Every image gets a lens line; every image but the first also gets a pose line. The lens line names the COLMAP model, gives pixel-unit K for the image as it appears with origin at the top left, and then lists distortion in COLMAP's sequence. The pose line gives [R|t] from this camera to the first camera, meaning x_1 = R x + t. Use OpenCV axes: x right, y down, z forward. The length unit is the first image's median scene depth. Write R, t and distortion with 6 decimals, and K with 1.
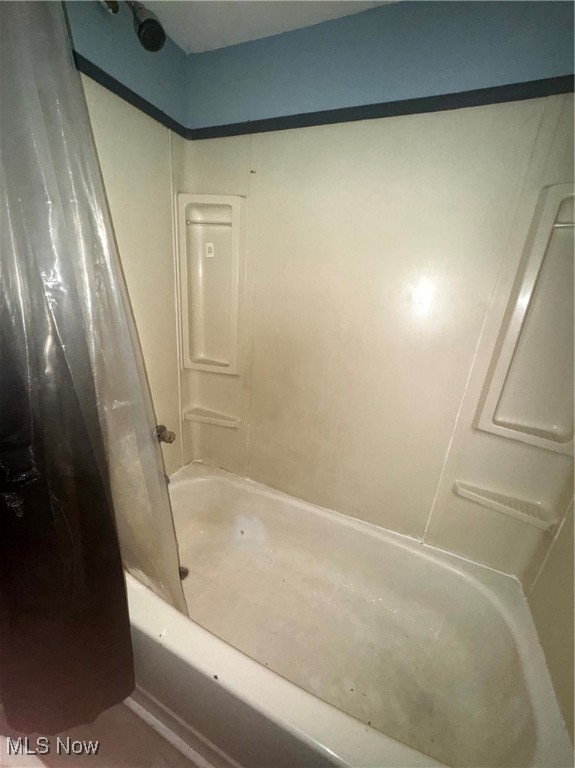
lens RADIAL K [[309.0, 0, 287.5], [0, 309.0, 384.0], [0, 0, 1]] dist [-0.000852, -0.000072]
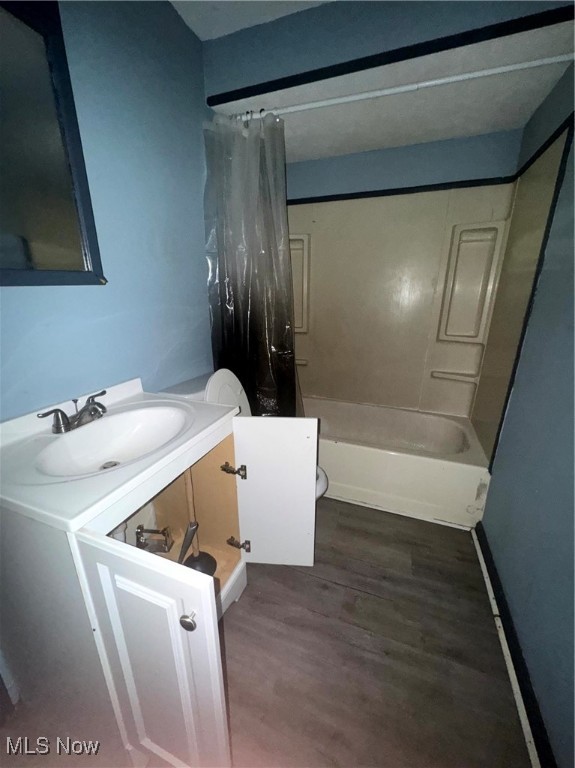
lens RADIAL K [[309.0, 0, 287.5], [0, 309.0, 384.0], [0, 0, 1]] dist [-0.000852, -0.000072]
pose [[0.995176, -0.087239, 0.044880, -0.488068], [0.088355, 0.995812, -0.023505, 0.384238], [-0.042642, 0.027357, 0.998716, -0.966748]]
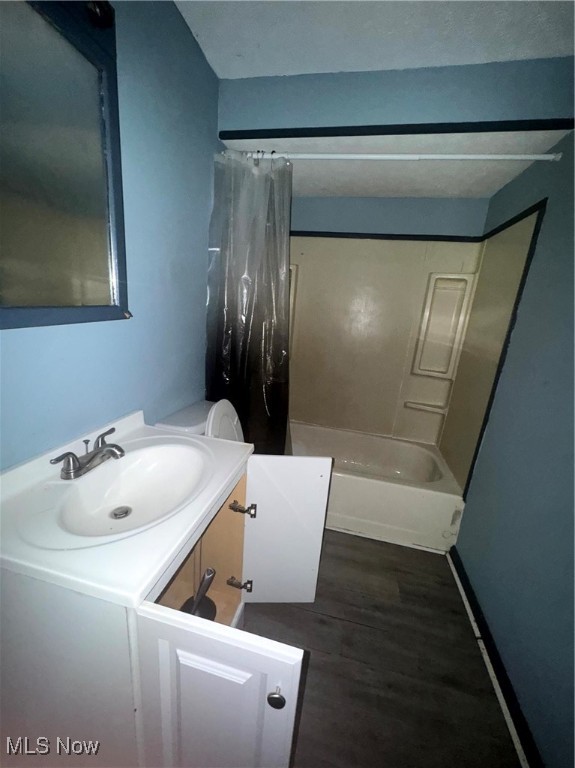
lens RADIAL K [[309.0, 0, 287.5], [0, 309.0, 384.0], [0, 0, 1]] dist [-0.000852, -0.000072]
pose [[0.978226, -0.046276, 0.202315, -0.701808], [0.057922, 0.996965, -0.052023, 0.277614], [-0.199294, 0.062608, 0.977938, -0.964132]]
